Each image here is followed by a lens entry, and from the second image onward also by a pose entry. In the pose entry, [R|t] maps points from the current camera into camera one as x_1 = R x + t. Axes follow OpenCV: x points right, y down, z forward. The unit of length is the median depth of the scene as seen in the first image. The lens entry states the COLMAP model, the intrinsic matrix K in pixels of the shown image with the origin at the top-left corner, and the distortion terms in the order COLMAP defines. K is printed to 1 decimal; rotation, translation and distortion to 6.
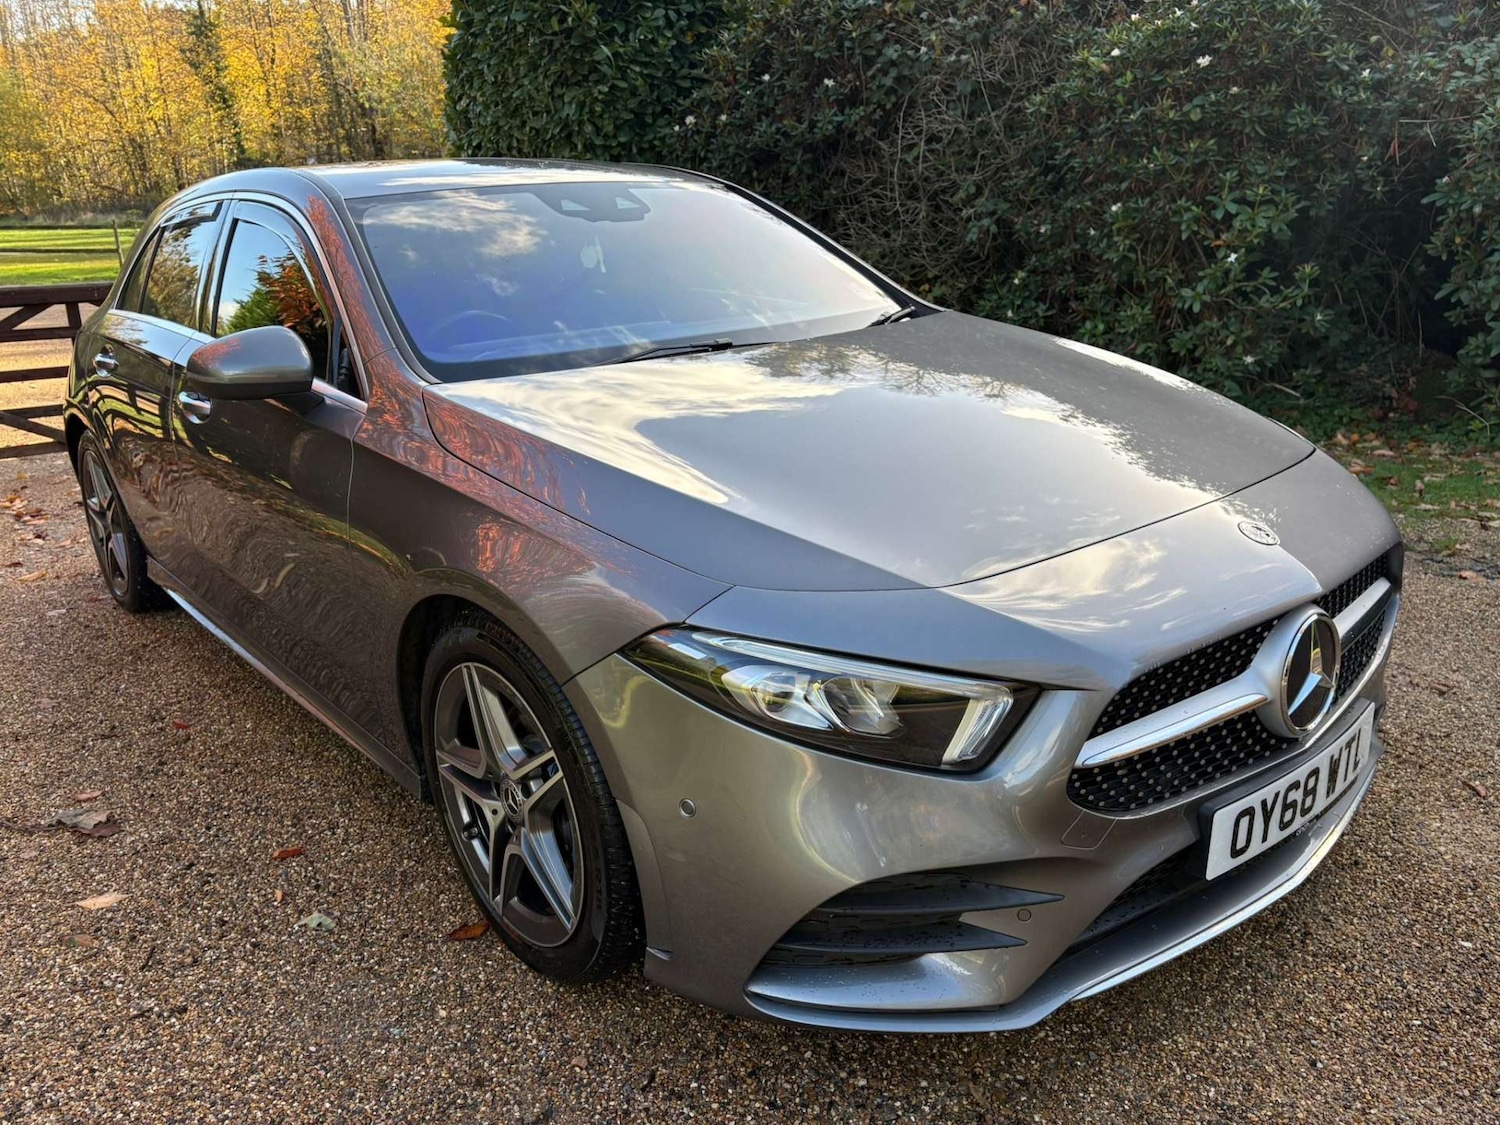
lens RADIAL K [[1124.3, 0, 749.2], [0, 1124.3, 567.8], [0, 0, 1]] dist [0.067122, -0.079169]
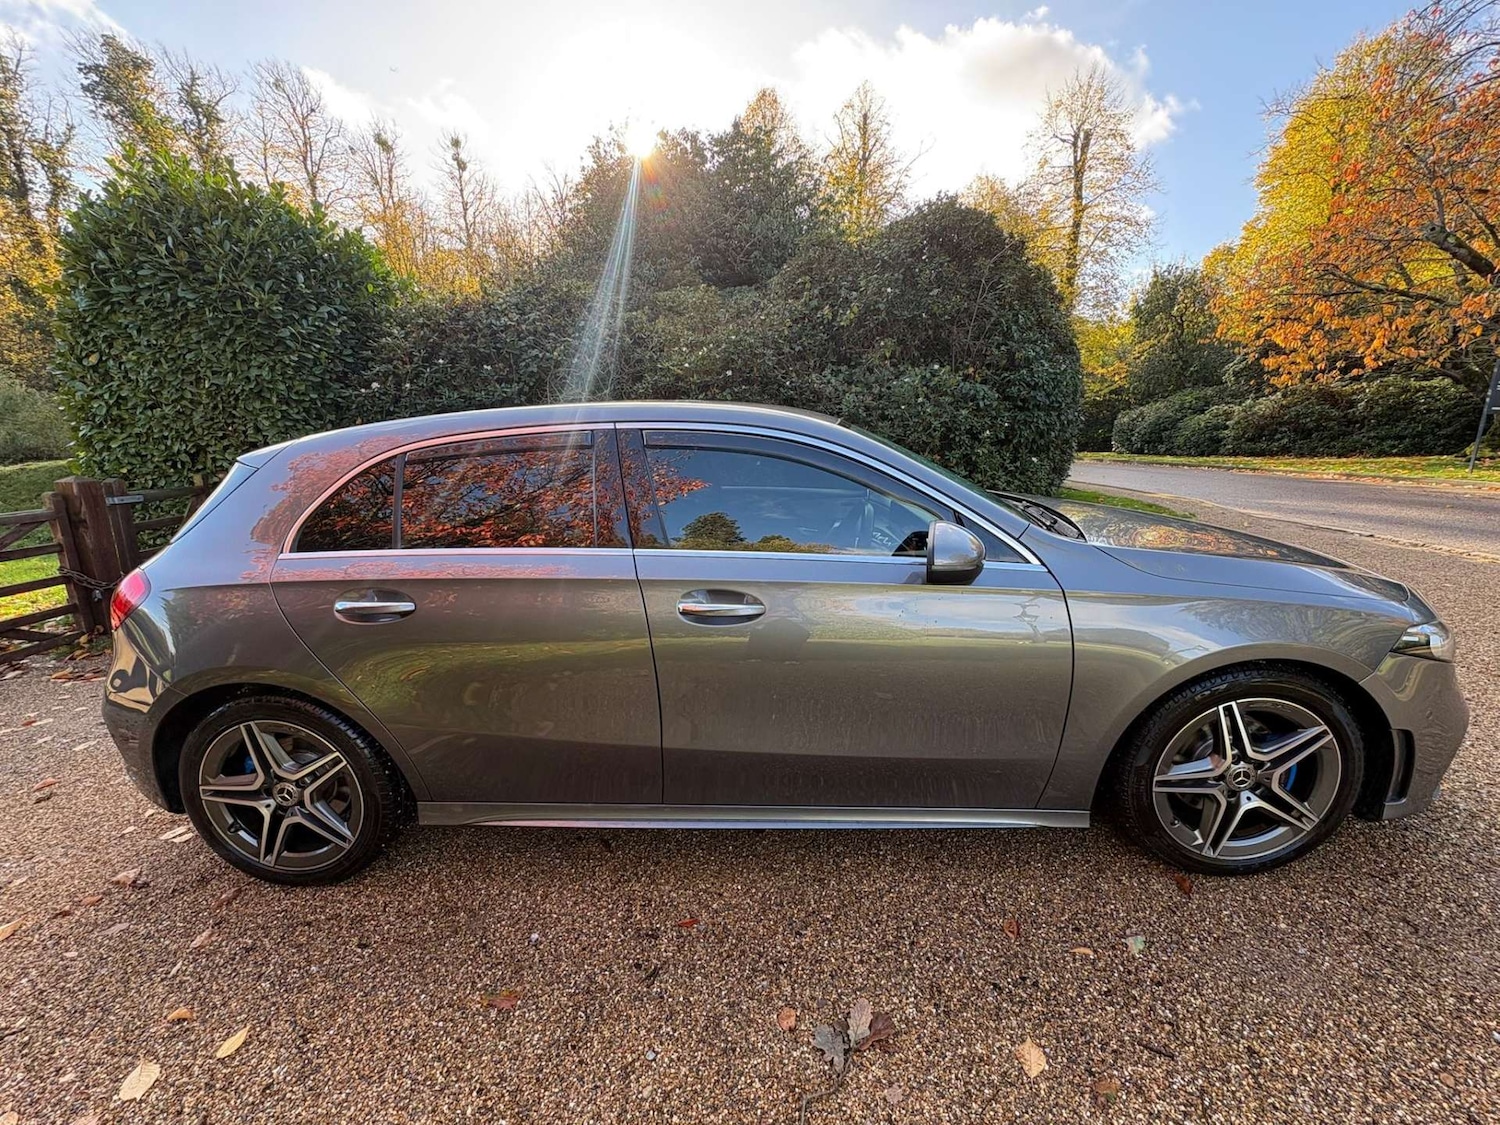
lens RADIAL K [[593.9, 0, 751.6], [0, 593.9, 565.4], [0, 0, 1]] dist [0.002479, 0.000405]
pose [[0.682408, -0.159033, 0.713462, -0.948446], [0.235580, 0.971816, -0.008706, -0.190860], [-0.691969, 0.174019, 0.700640, 0.626861]]
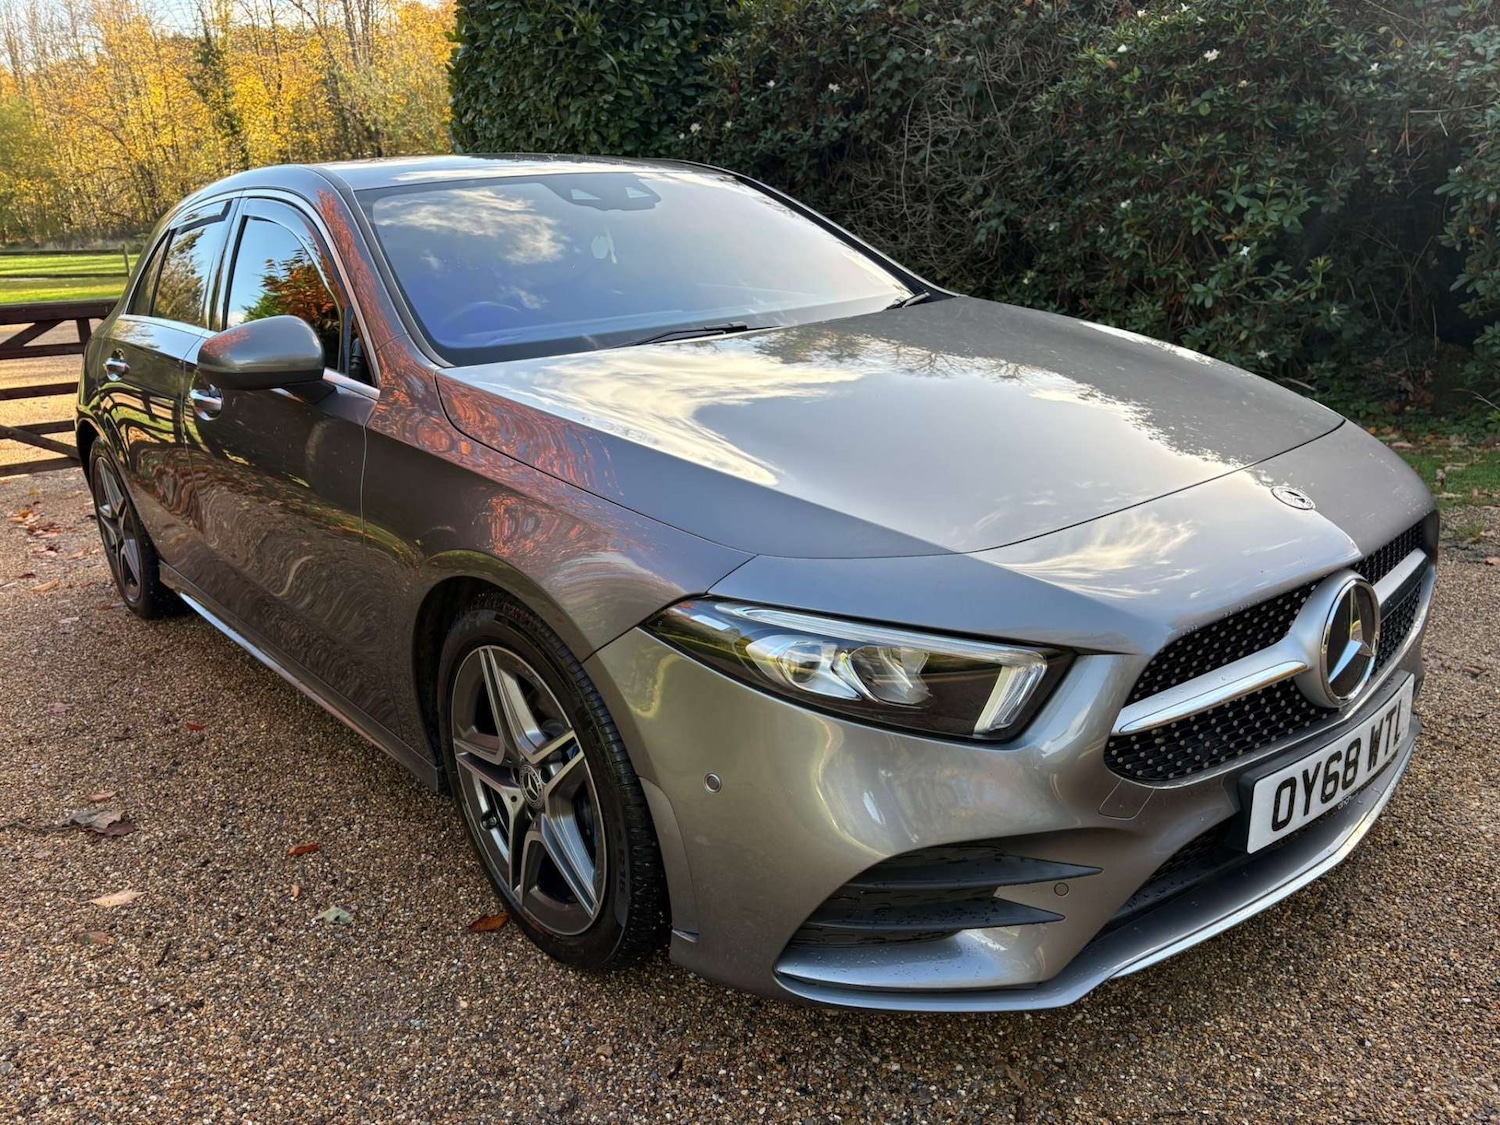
lens RADIAL K [[1124.3, 0, 747.3], [0, 1124.3, 568.7], [0, 0, 1]] dist [0.069483, -0.082427]
pose [[0.999848, -0.014533, -0.009665, -0.007658], [0.014412, 0.999818, -0.012519, 0.023978], [0.009845, 0.012378, 0.999875, 0.013654]]
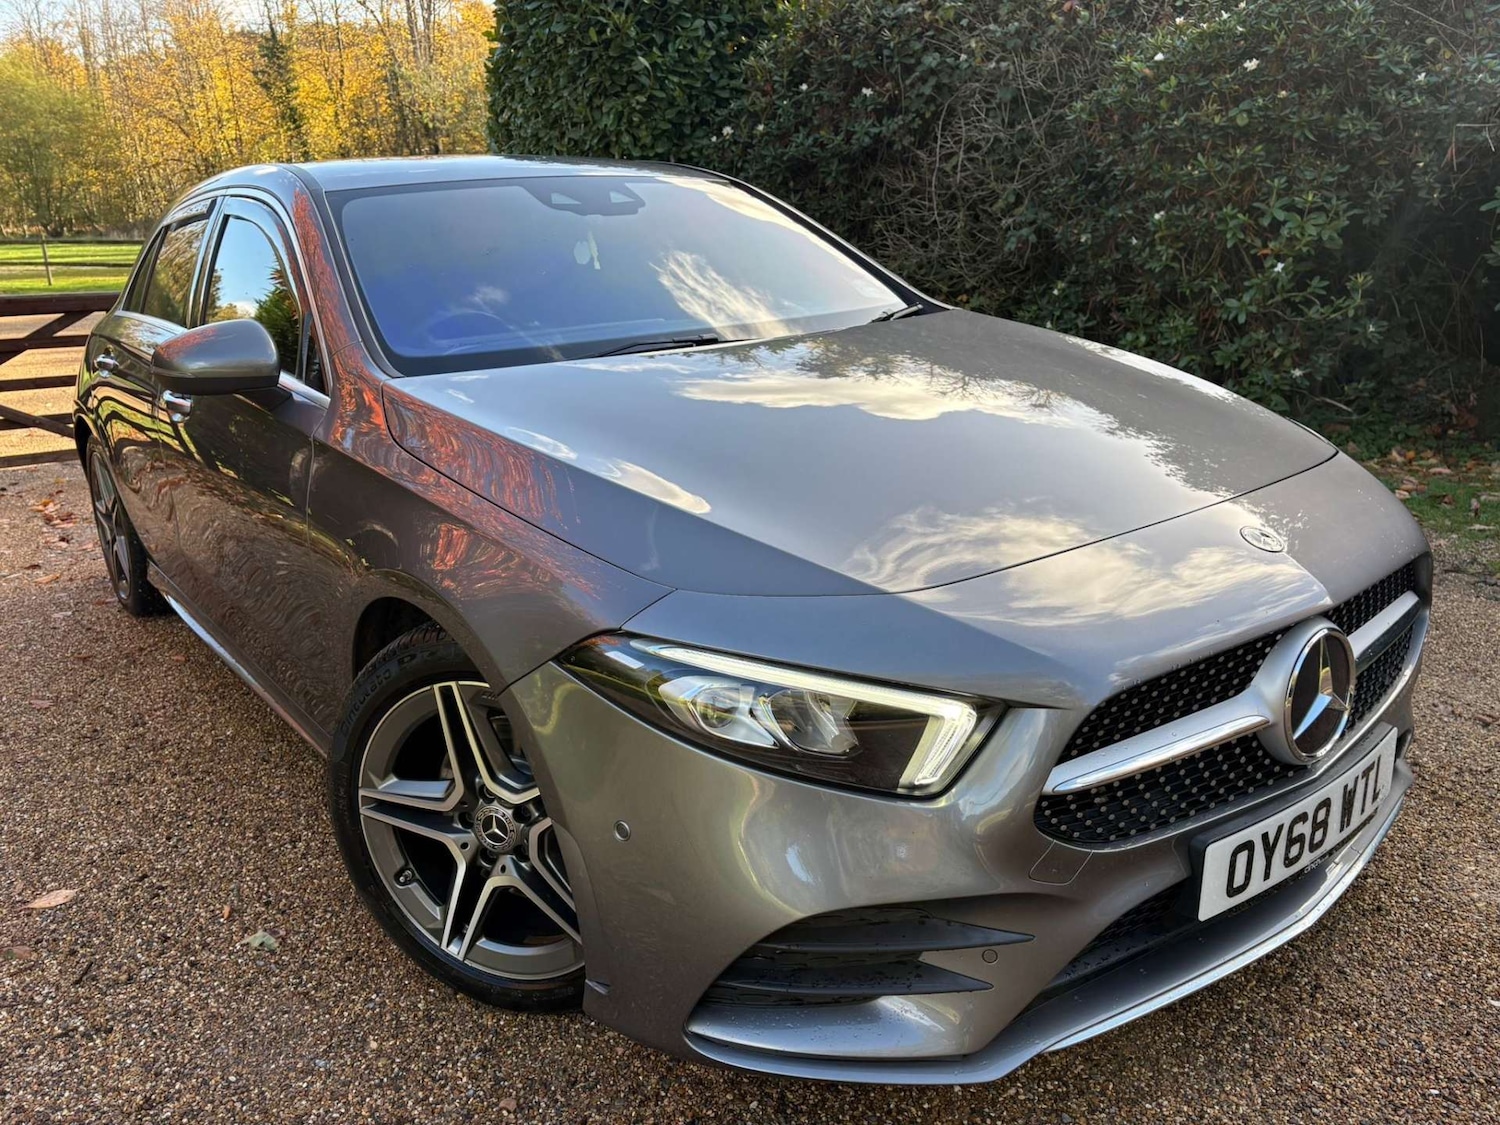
lens RADIAL K [[1125.7, 0, 750.0], [0, 1125.7, 562.5], [0, 0, 1]] dist [0.073474, -0.088124]
pose [[0.998875, 0.014142, -0.045269, 0.057166], [-0.015017, 0.999706, -0.019058, 0.005865], [0.044986, 0.019717, 0.998793, 0.049534]]
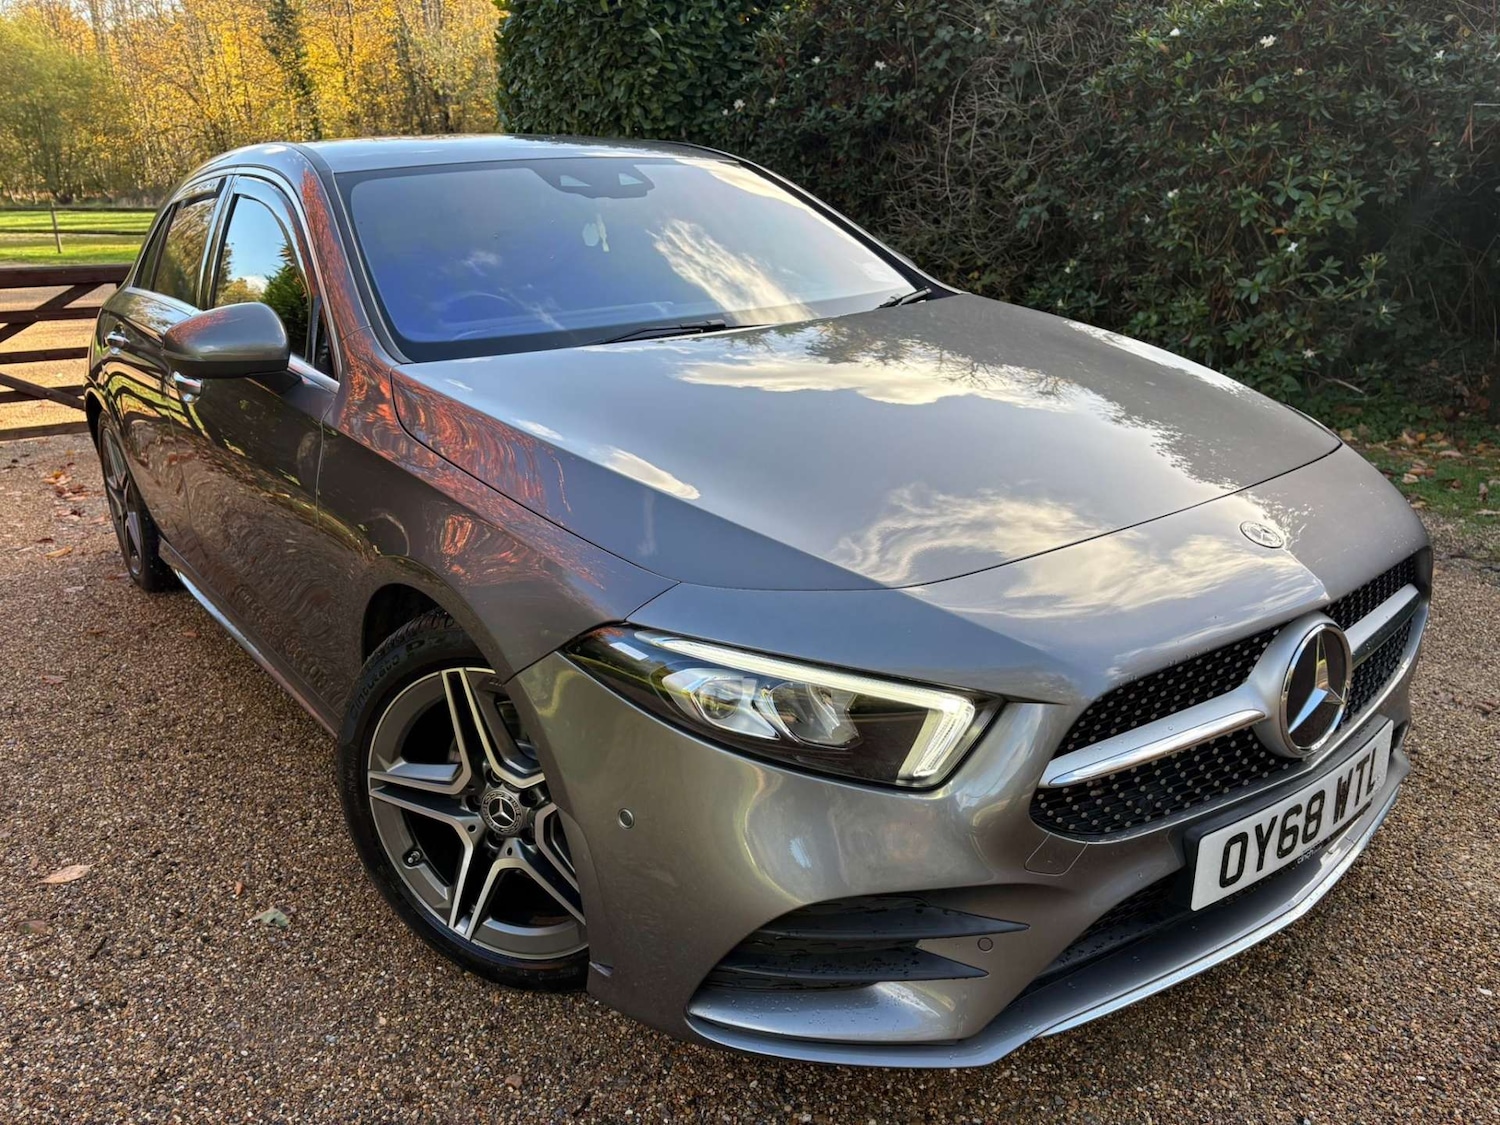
lens RADIAL K [[1125.4, 0, 754.2], [0, 1125.4, 562.9], [0, 0, 1]] dist [0.074387, -0.089240]
pose [[0.998516, 0.022735, -0.049493, 0.060436], [-0.022507, 0.999733, 0.005159, -0.004248], [0.049597, -0.004037, 0.998761, 0.042902]]
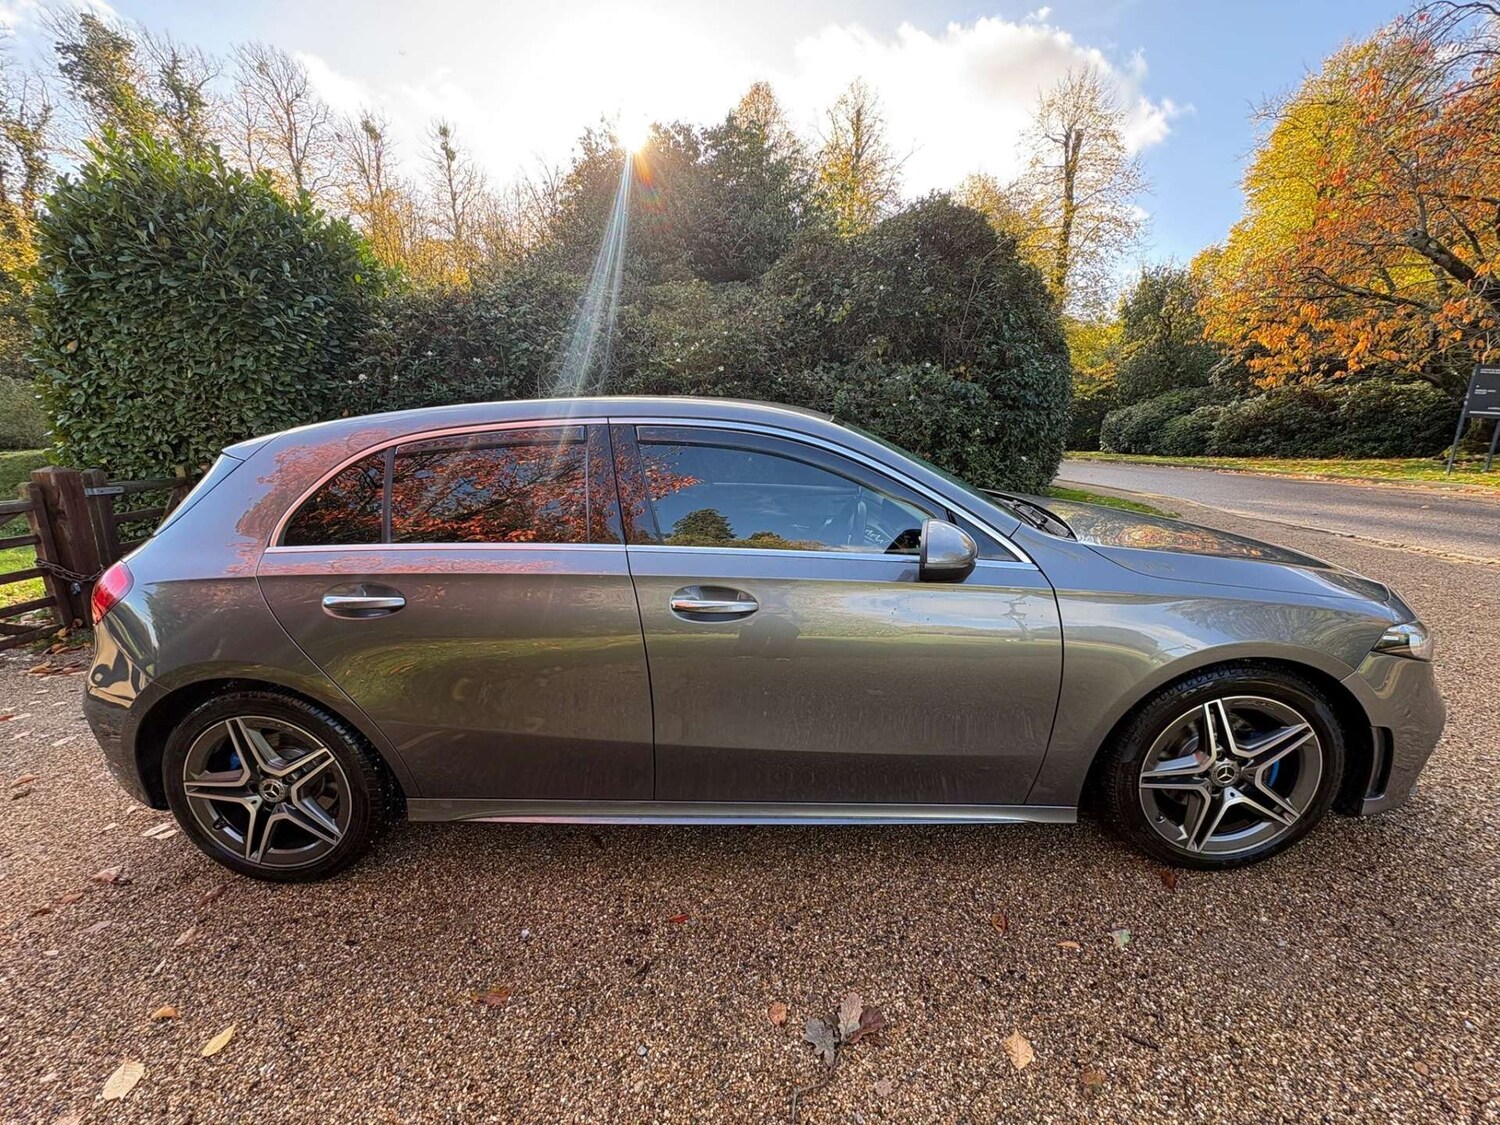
lens RADIAL K [[593.9, 0, 751.6], [0, 593.9, 565.4], [0, 0, 1]] dist [0.002479, 0.000405]
pose [[0.671488, -0.159496, 0.723647, -0.950663], [0.229706, 0.973259, 0.001362, -0.192241], [-0.704513, 0.165312, 0.690169, 0.629013]]
